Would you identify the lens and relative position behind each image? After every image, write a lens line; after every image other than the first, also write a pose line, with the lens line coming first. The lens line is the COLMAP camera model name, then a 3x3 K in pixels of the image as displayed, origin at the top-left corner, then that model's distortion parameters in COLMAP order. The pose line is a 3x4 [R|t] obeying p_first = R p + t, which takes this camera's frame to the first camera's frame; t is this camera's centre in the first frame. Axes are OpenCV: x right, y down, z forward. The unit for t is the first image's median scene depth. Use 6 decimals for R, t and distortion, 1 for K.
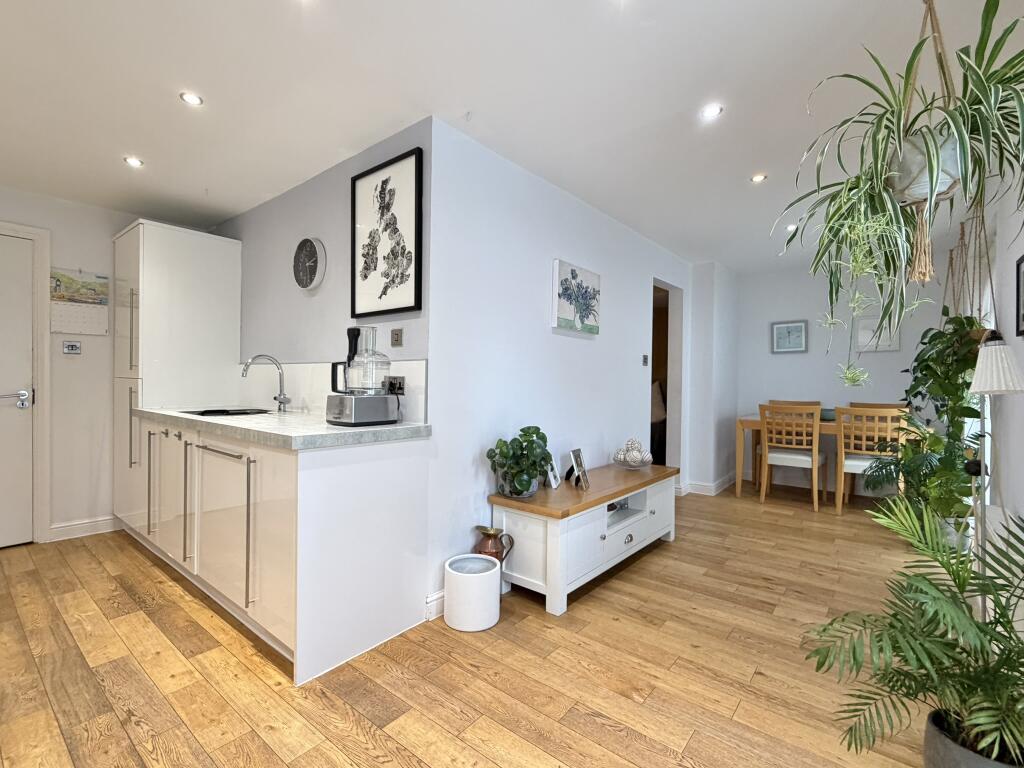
lens RADIAL K [[474.3, 0, 516.9], [0, 474.3, 382.5], [0, 0, 1]] dist [0.000953, -0.001769]
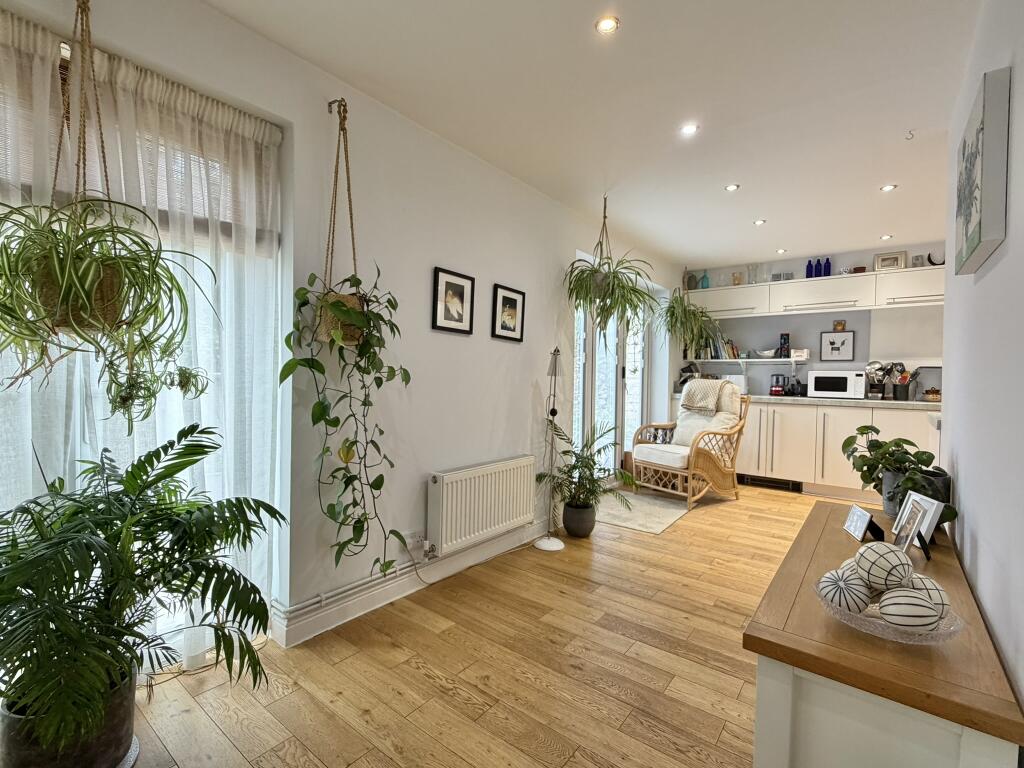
lens RADIAL K [[474.3, 0, 513.6], [0, 474.3, 385.5], [0, 0, 1]] dist [0.000953, -0.001769]
pose [[-0.999286, -0.027921, -0.025473, 0.672657], [-0.028730, 0.999076, 0.031961, 0.009176], [0.024557, 0.032670, -0.999164, 1.705460]]
